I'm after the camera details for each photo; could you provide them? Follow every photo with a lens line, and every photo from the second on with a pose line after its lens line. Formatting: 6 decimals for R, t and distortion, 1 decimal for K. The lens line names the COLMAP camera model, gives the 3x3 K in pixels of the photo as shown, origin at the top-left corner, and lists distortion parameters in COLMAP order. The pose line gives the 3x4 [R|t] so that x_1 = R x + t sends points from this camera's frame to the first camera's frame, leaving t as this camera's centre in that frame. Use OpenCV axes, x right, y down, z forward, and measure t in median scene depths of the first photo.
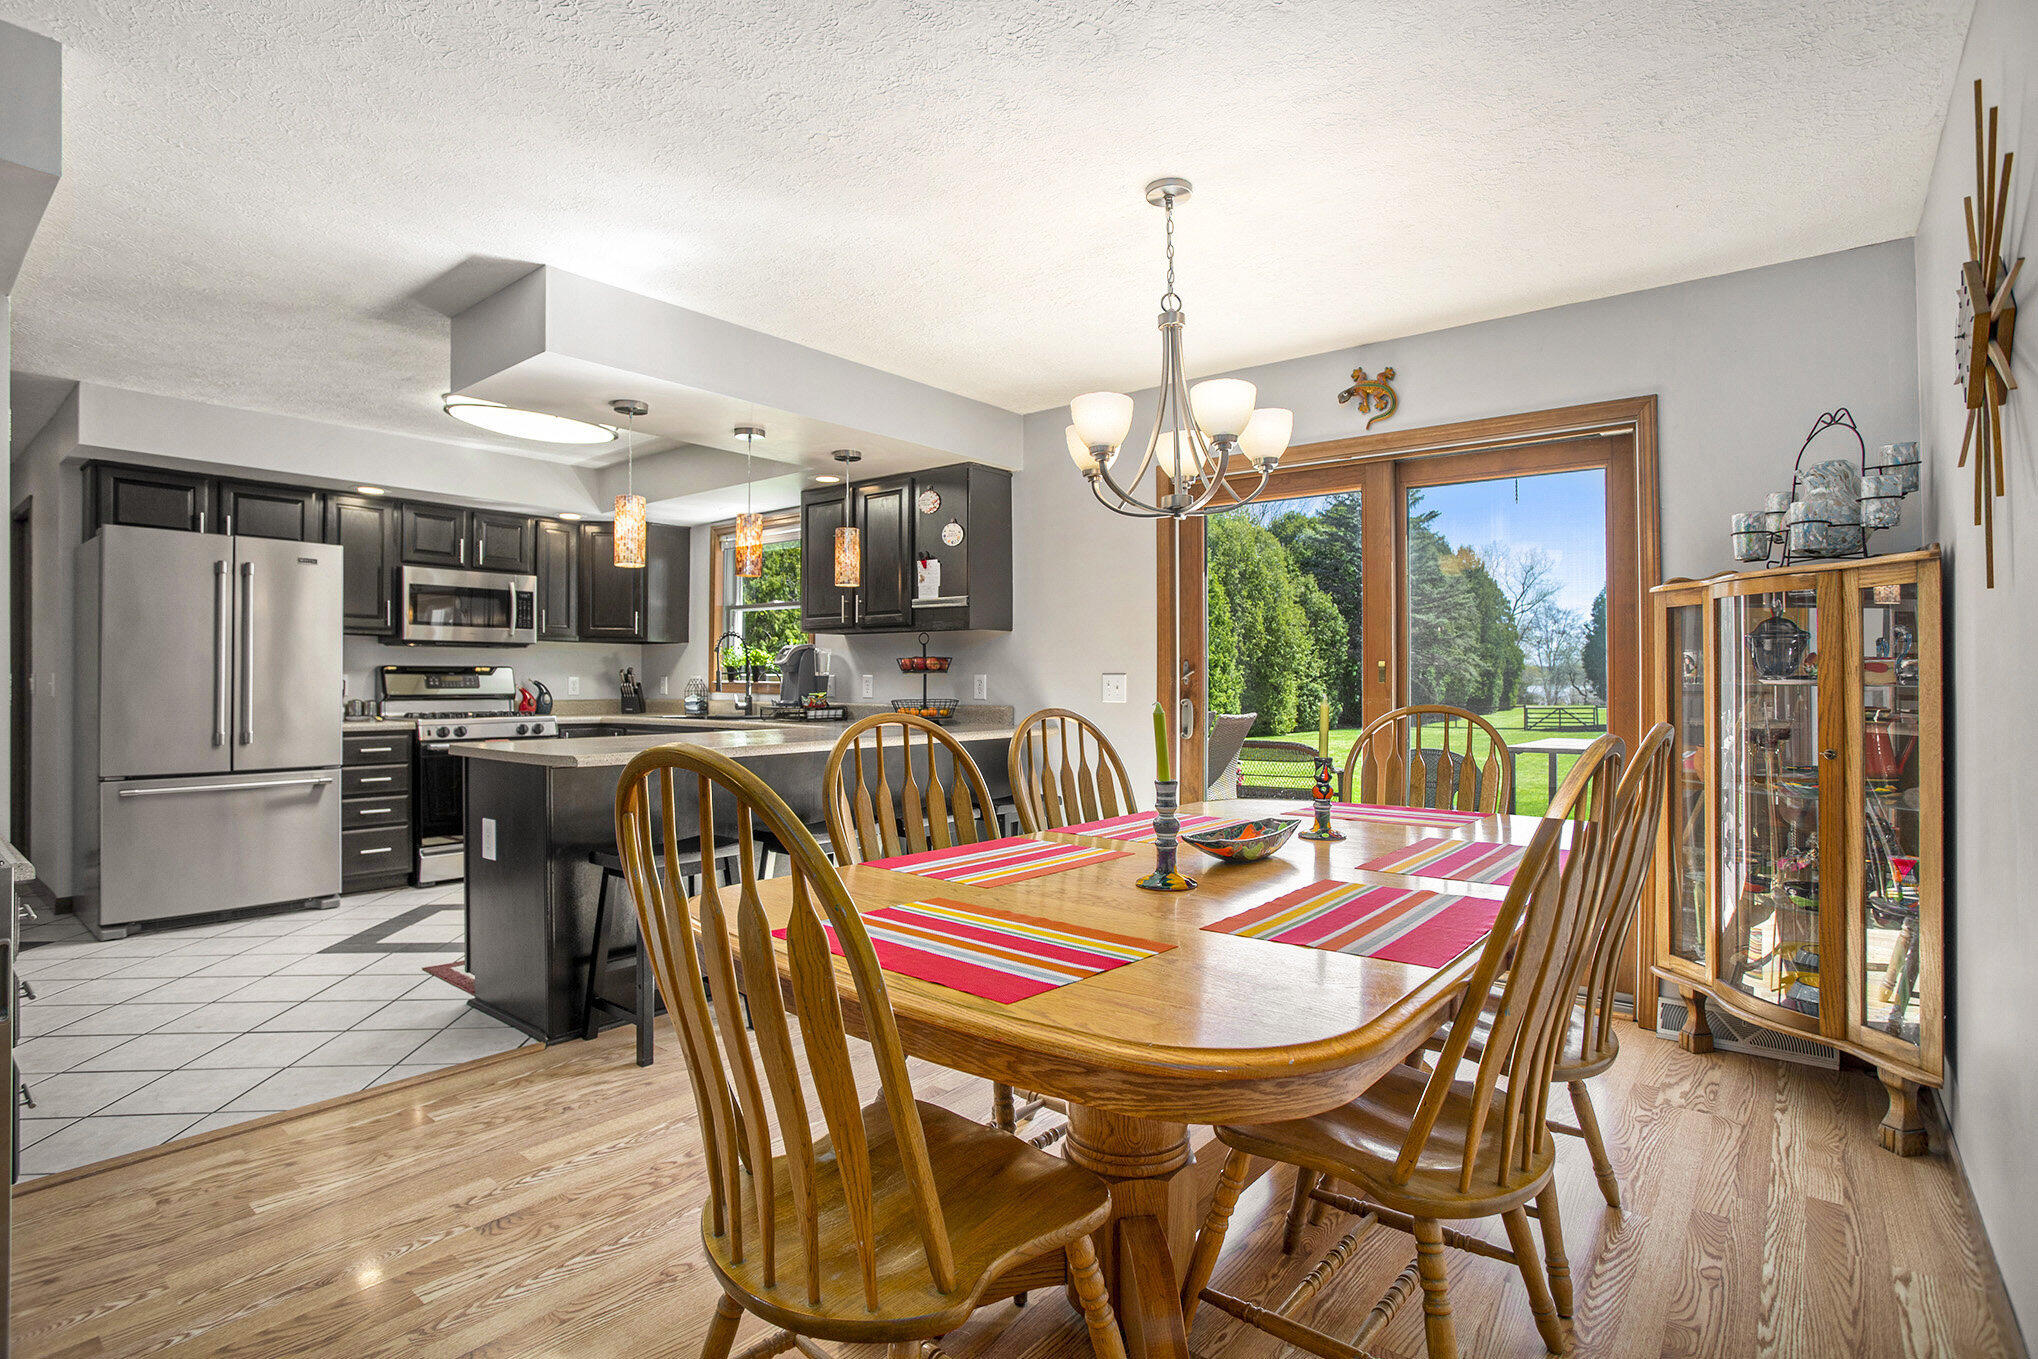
lens RADIAL K [[1009.9, 0, 1019.0], [0, 1009.9, 679.5], [0, 0, 1]] dist [-0.013700, -0.000061]
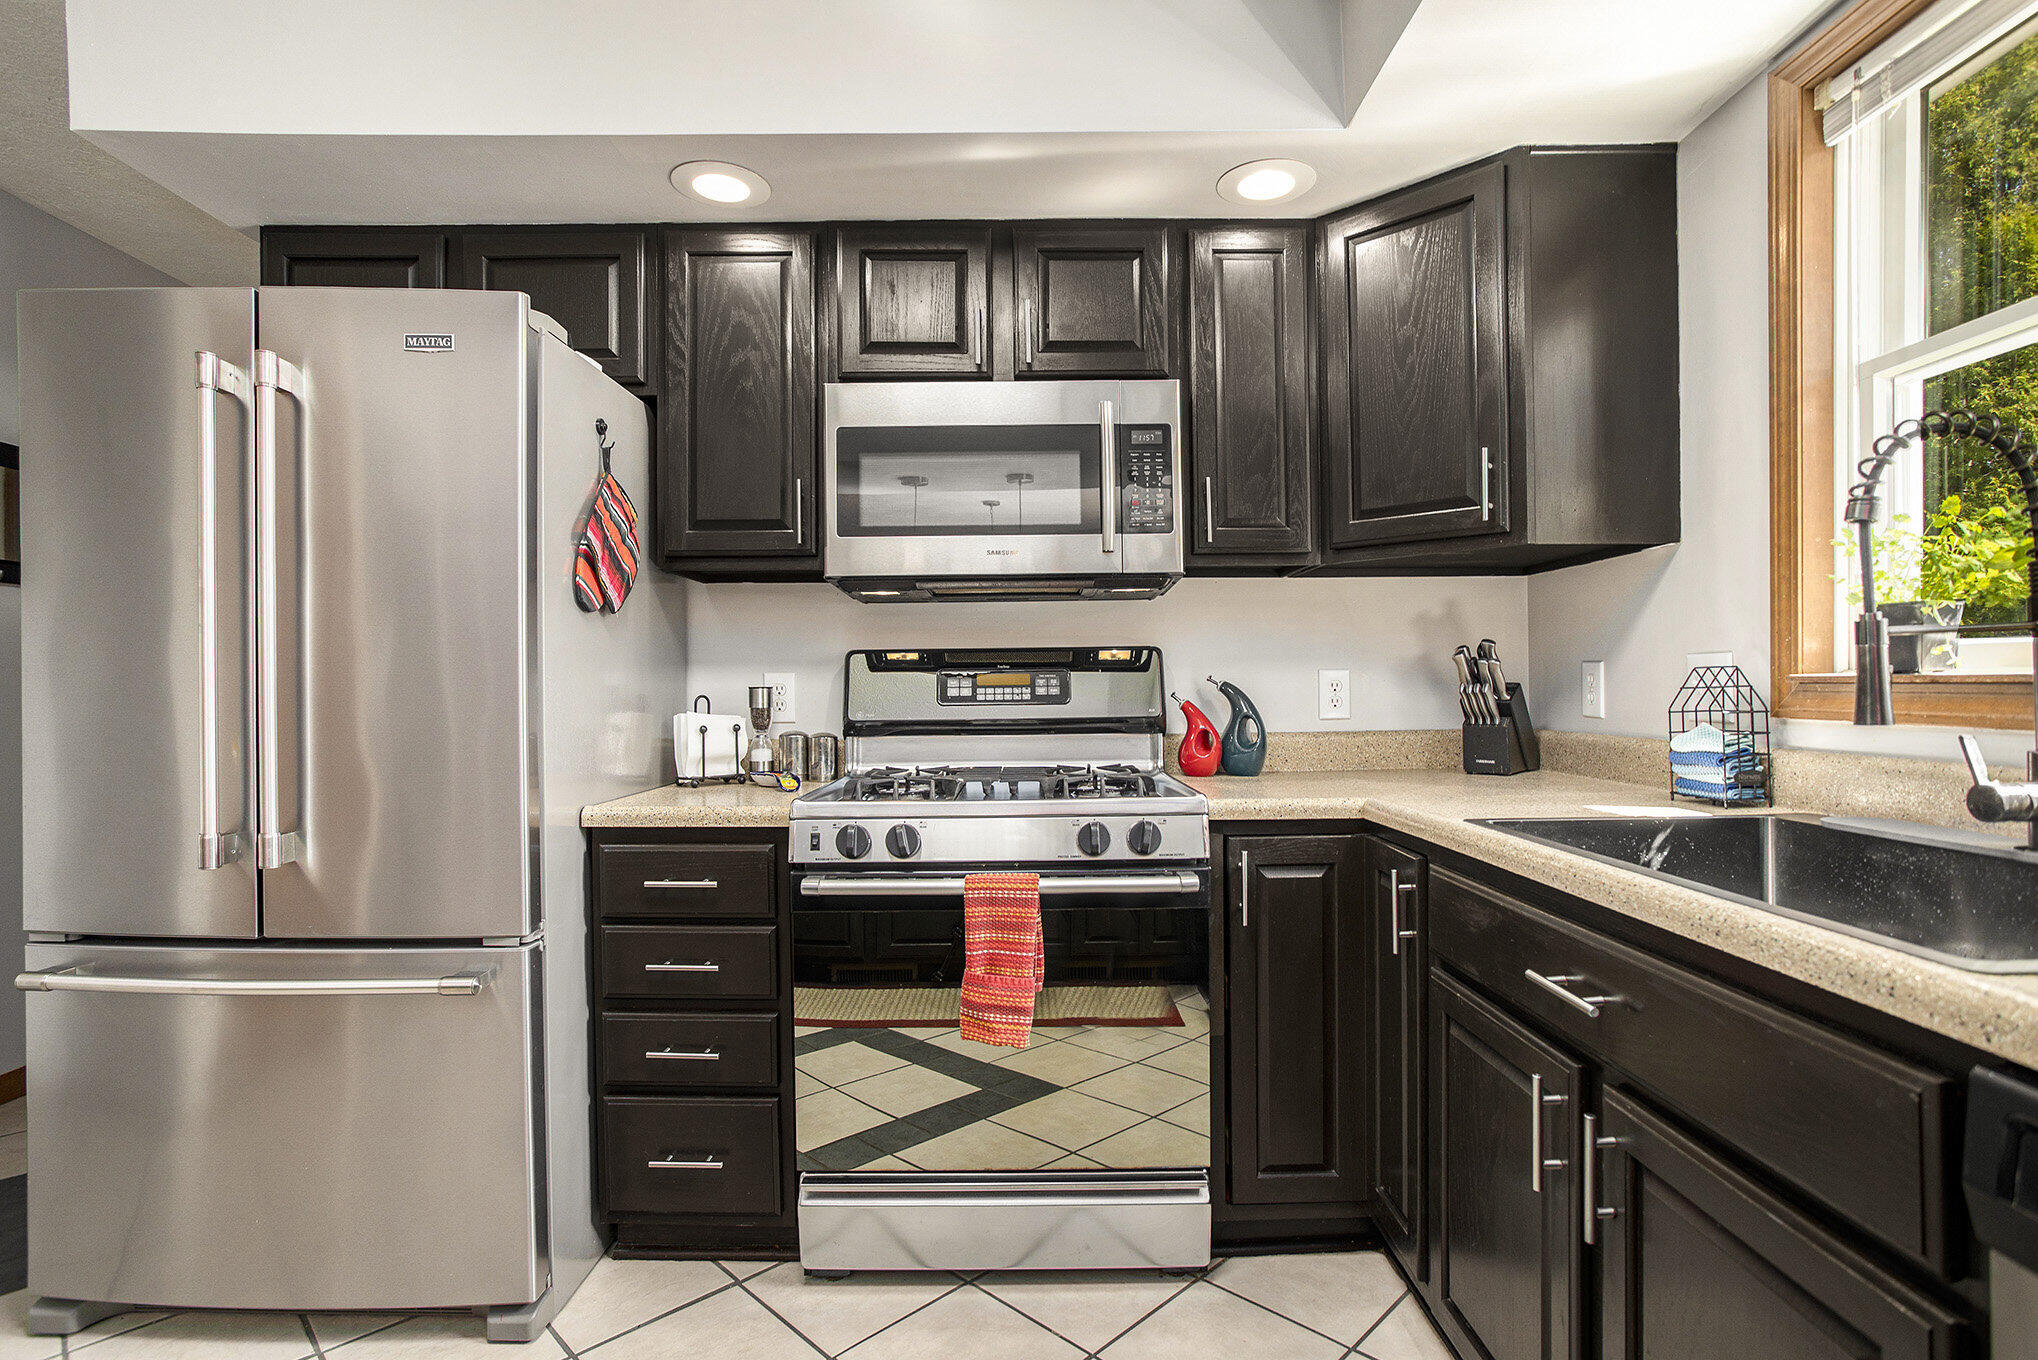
lens RADIAL K [[1013.6, 0, 1019.0], [0, 1013.6, 680.0], [0, 0, 1]] dist [-0.089910, 0.064703]
pose [[0.626820, -0.018777, -0.778938, -0.250500], [0.016776, 0.999803, -0.010601, 0.003383], [0.778983, -0.006422, 0.627012, 0.746725]]
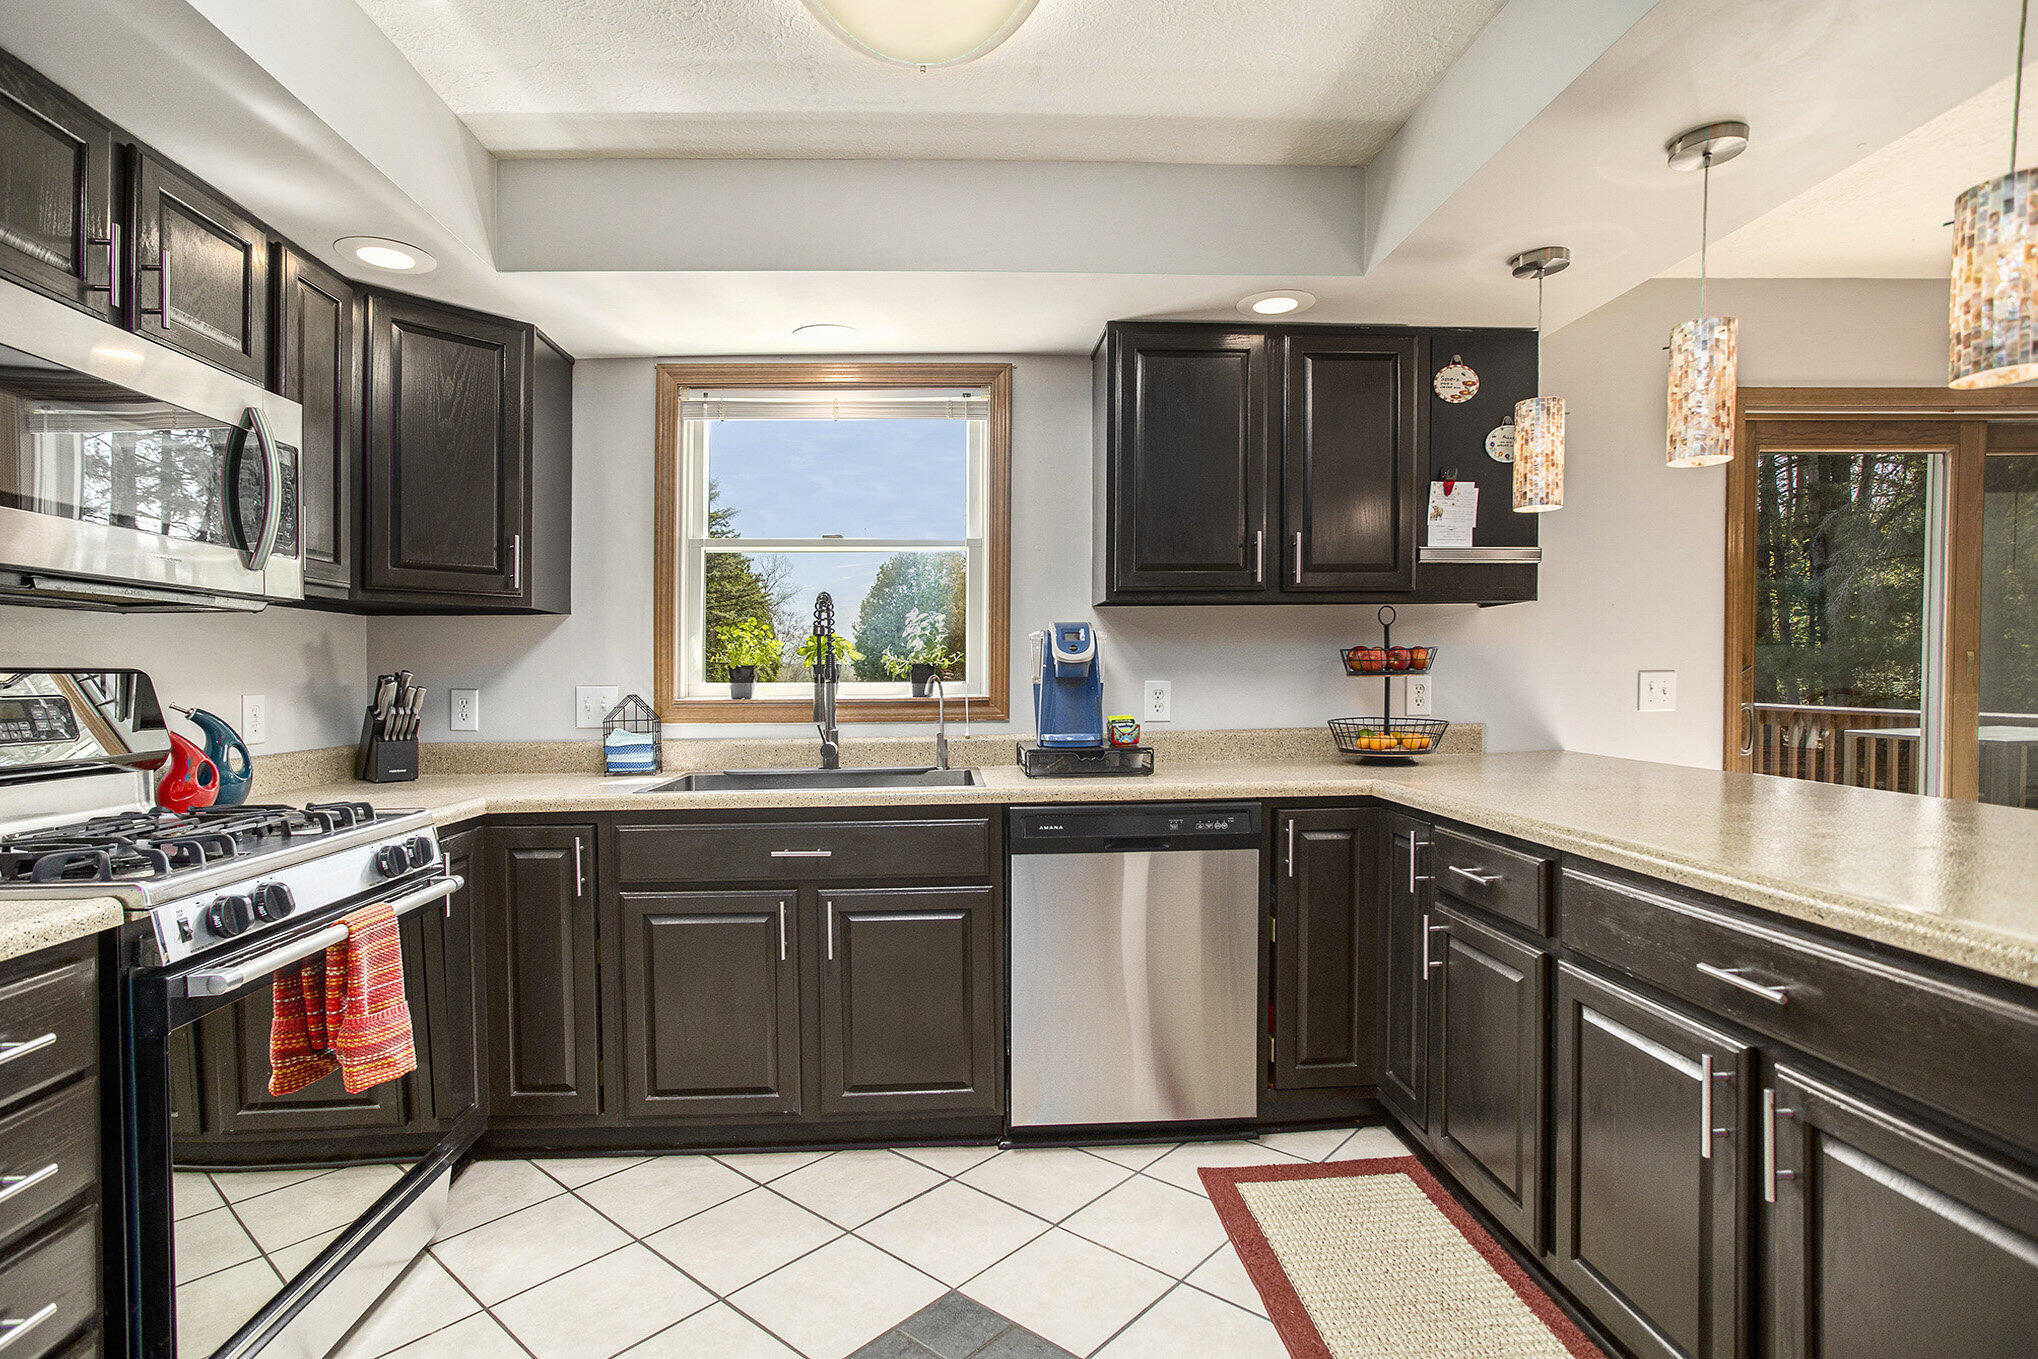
lens RADIAL K [[1009.9, 0, 1019.0], [0, 1009.9, 679.5], [0, 0, 1]] dist [-0.013700, -0.000061]
pose [[0.725517, -0.012906, 0.688083, -0.536288], [0.011443, 0.999912, 0.006689, -0.008367], [-0.688109, 0.003021, 0.725601, 0.594946]]
